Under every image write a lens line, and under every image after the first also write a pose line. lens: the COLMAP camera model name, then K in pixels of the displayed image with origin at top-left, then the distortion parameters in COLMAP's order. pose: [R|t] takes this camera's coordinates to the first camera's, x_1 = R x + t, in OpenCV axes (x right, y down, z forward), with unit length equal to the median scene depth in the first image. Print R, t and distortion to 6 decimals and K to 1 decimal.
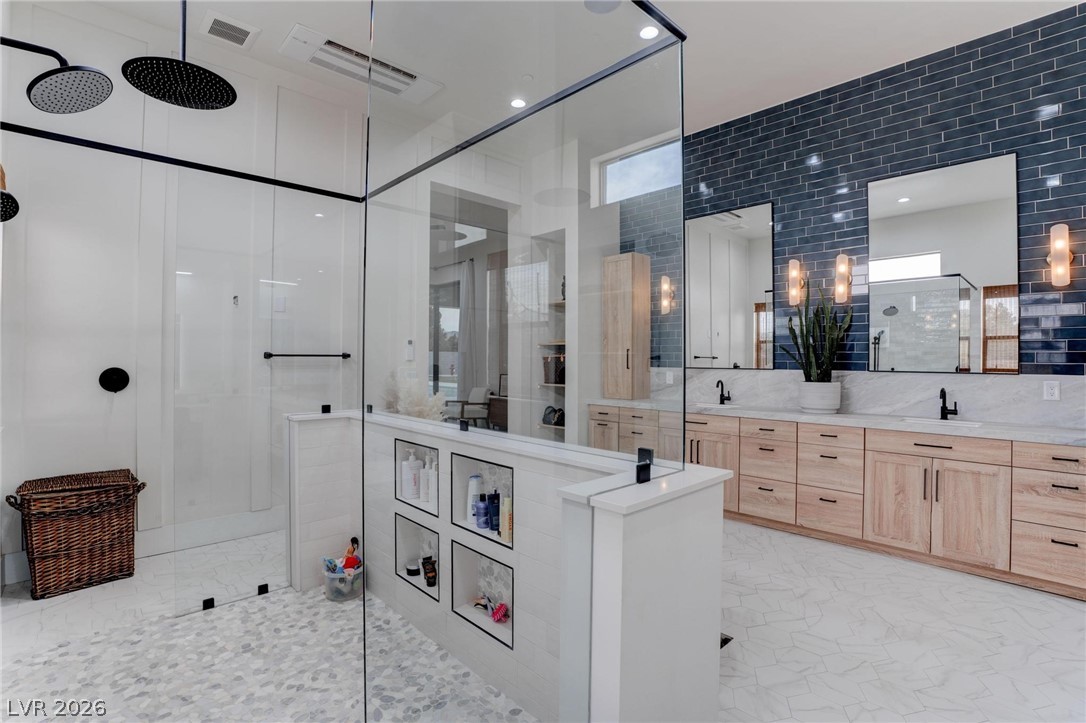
lens RADIAL K [[508.5, 0, 544.9], [0, 508.5, 355.9], [0, 0, 1]] dist [-0.059125, 0.014719]
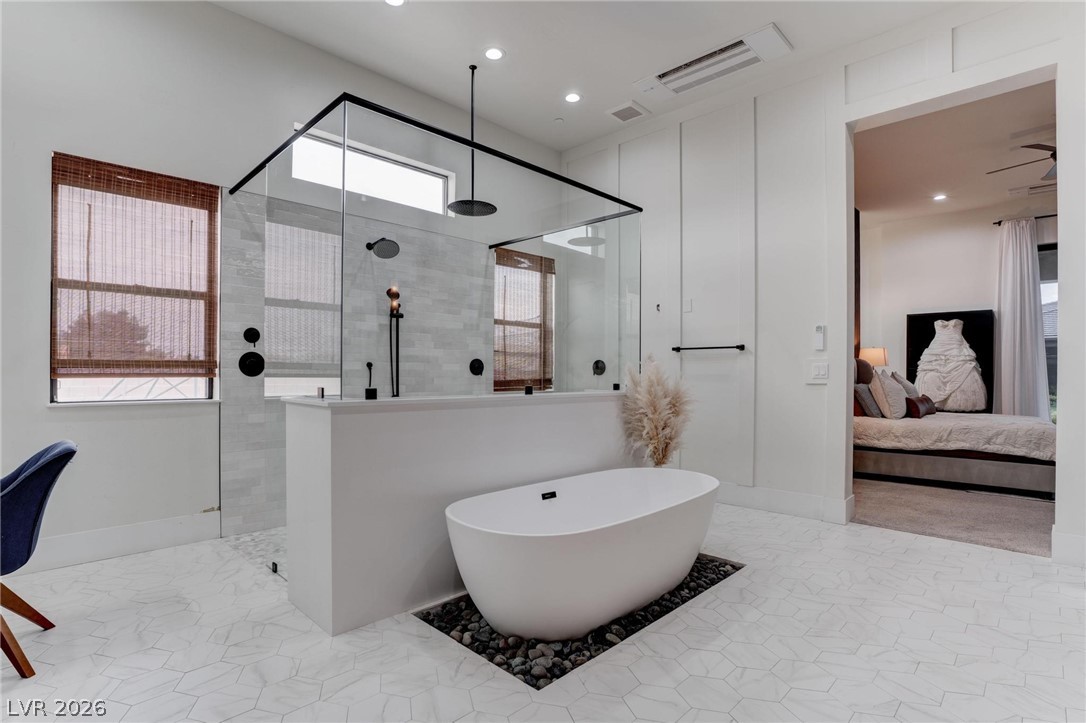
lens RADIAL K [[530.7, 0, 536.2], [0, 530.7, 380.1], [0, 0, 1]] dist [-0.042123, 0.000332]
pose [[0.024223, 0.007830, -0.999676, 0.794754], [-0.000158, 0.999969, 0.007828, 0.069814], [0.999707, -0.000032, 0.024223, 0.682173]]
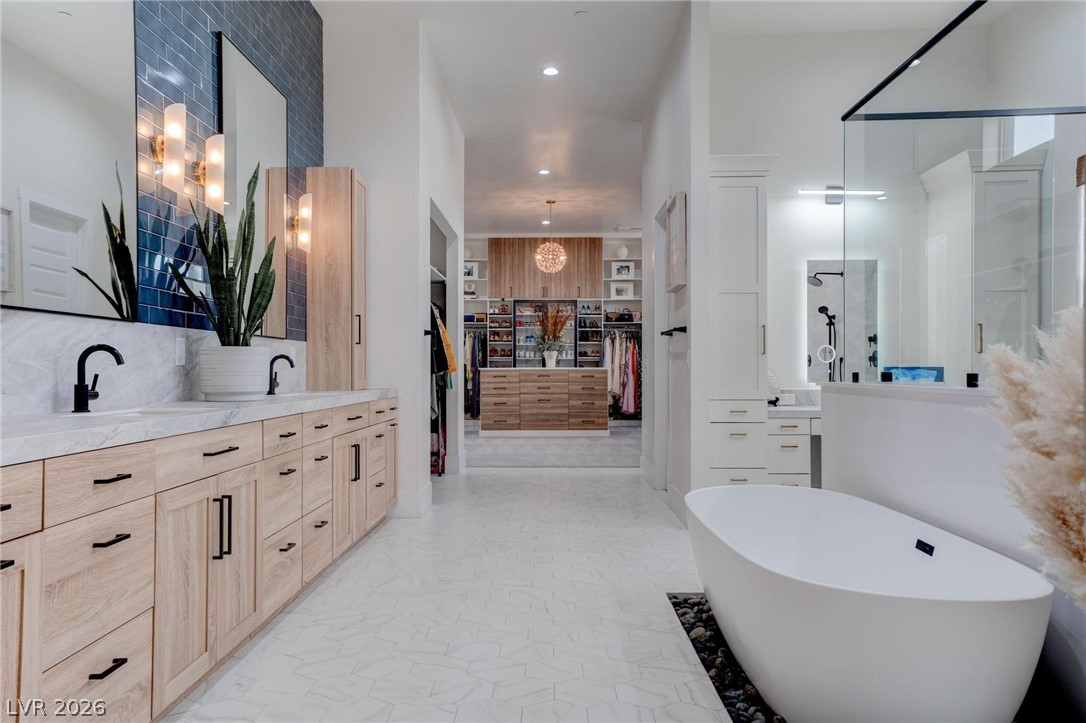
lens RADIAL K [[747.2, 0, 530.0], [0, 747.2, 361.8], [0, 0, 1]] dist [0.006702, 0.003330]
pose [[-0.712055, 0.000891, 0.702124, -0.340222], [-0.007266, 0.999936, -0.008637, 0.084614], [-0.702087, -0.011252, -0.712003, 1.572919]]
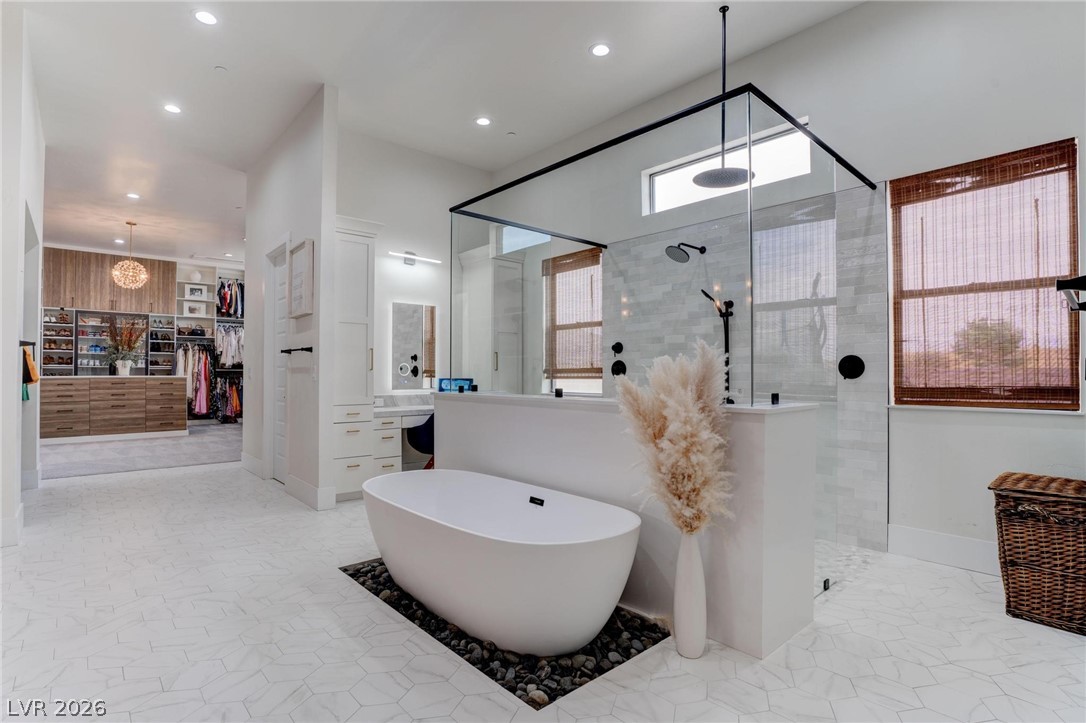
lens RADIAL K [[532.0, 0, 528.0], [0, 532.0, 365.0], [0, 0, 1]] dist [-0.022611, 0.001102]
pose [[-0.999154, -0.006686, 0.040570, -0.103187], [-0.007511, 0.999767, -0.020227, 0.065443], [-0.040426, -0.020515, -0.998972, 1.591463]]
